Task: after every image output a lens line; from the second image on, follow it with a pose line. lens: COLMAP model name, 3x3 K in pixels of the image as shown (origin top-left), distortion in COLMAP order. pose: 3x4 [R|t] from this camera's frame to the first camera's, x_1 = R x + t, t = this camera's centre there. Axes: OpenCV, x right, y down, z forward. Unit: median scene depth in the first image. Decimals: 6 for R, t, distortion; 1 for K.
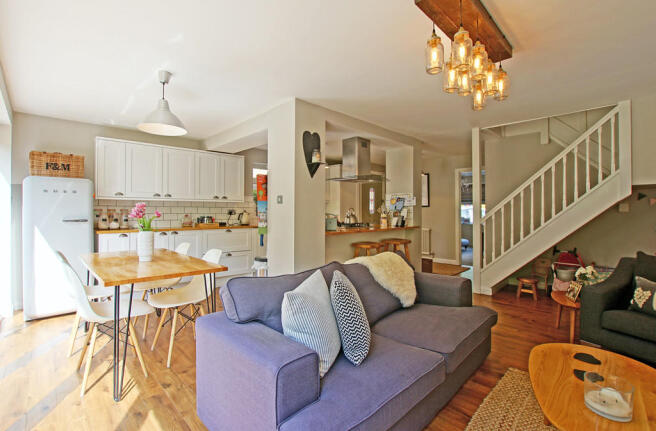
lens RADIAL K [[297.5, 0, 327.3], [0, 297.5, 211.0], [0, 0, 1]] dist [0.000196, 0.000034]
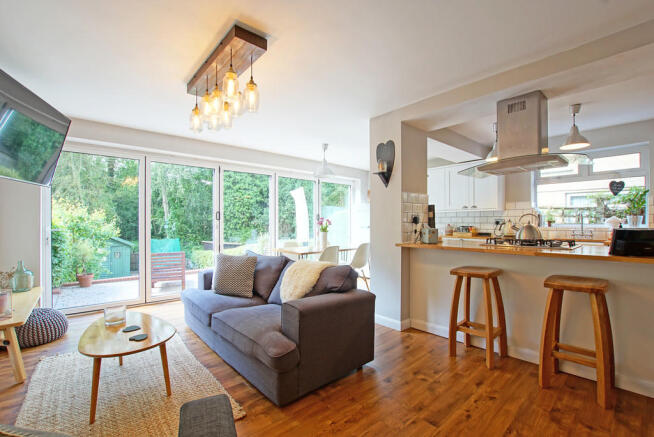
lens RADIAL K [[289.6, 0, 326.4], [0, 289.6, 221.9], [0, 0, 1]] dist [-0.000027, -0.000805]
pose [[-0.077103, -0.003593, -0.997017, 0.953953], [0.001015, 0.999993, -0.003682, 0.010426], [0.997023, -0.001295, -0.077098, 0.886469]]
